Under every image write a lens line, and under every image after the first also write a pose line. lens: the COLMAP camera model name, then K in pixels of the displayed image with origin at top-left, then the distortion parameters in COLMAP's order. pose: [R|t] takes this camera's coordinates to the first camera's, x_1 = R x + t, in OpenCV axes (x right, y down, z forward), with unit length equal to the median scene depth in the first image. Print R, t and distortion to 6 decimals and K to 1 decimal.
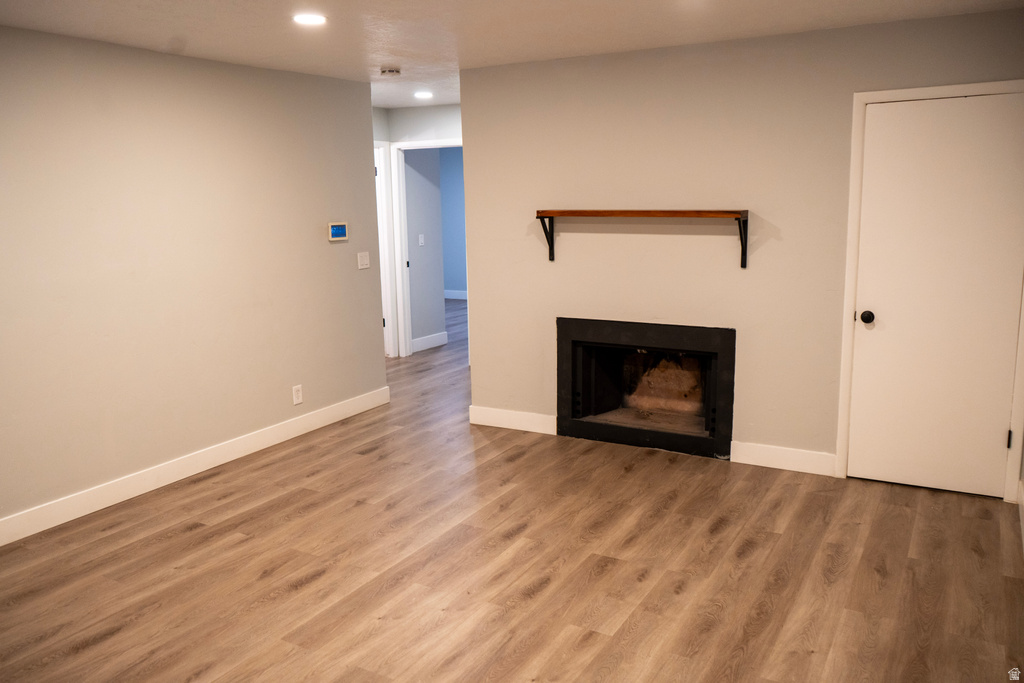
lens RADIAL K [[824.9, 0, 512.0], [0, 824.9, 341.5], [0, 0, 1]] dist [-0.007929, -0.001049]
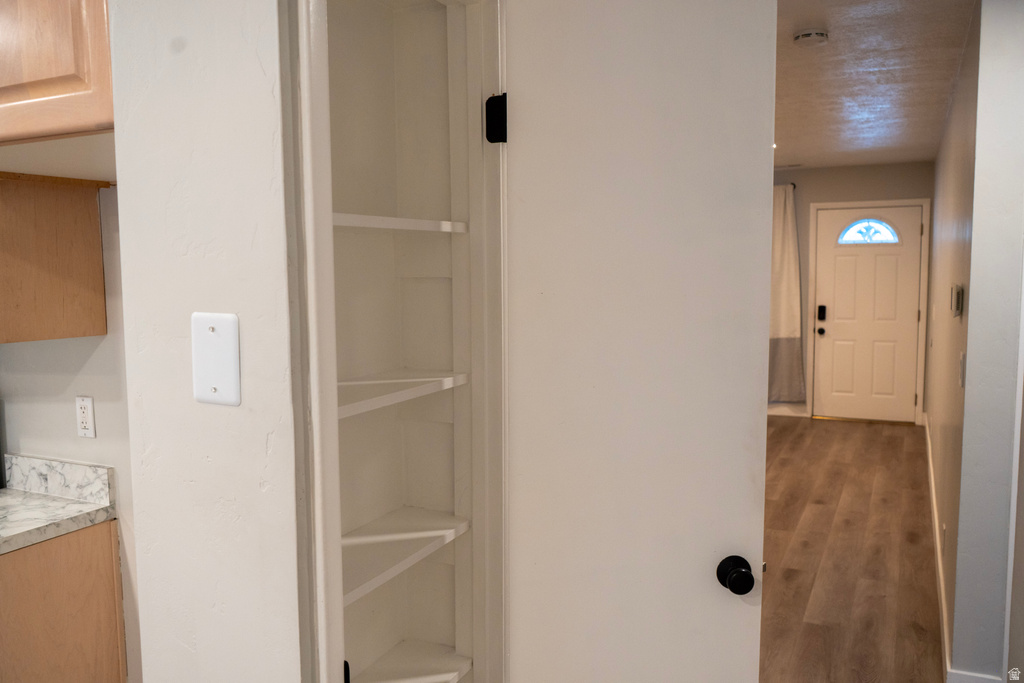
lens RADIAL K [[824.9, 0, 512.0], [0, 824.9, 341.5], [0, 0, 1]] dist [-0.007929, -0.001049]
pose [[-0.997766, 0.038082, -0.054884, 0.159164], [0.022318, 0.964415, 0.263449, -0.383029], [0.062964, 0.261635, -0.963111, 2.250685]]
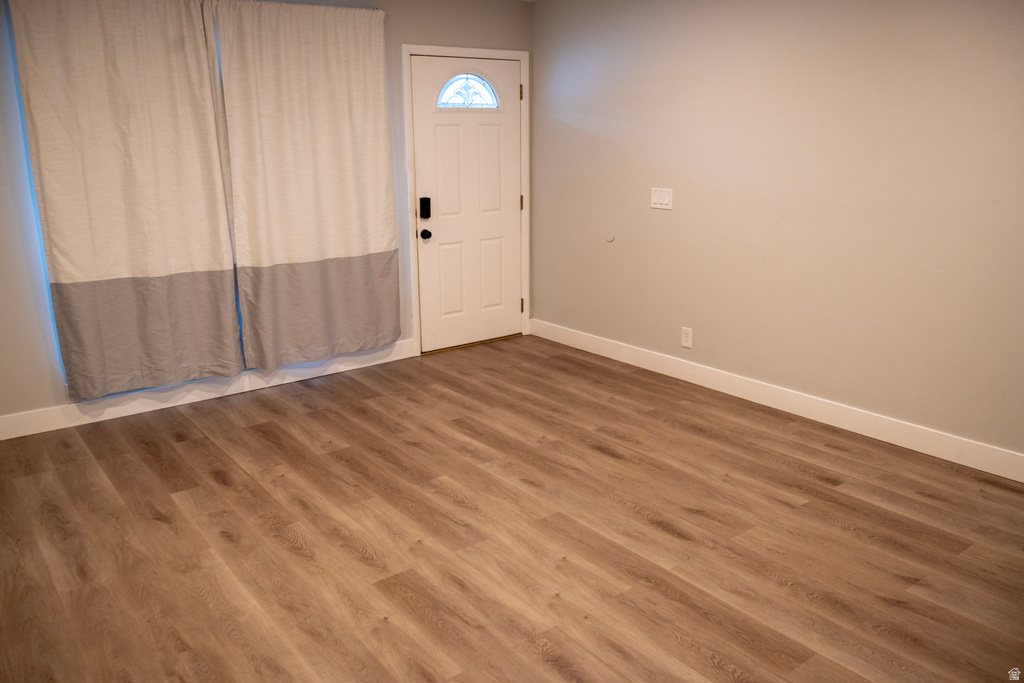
lens RADIAL K [[814.7, 0, 525.7], [0, 814.7, 339.3], [0, 0, 1]] dist [-0.005614, -0.001971]
pose [[-0.382906, 0.255734, -0.887684, 0.536292], [-0.147462, 0.931676, 0.332016, -0.182151], [0.911942, 0.258031, -0.319033, 0.990668]]
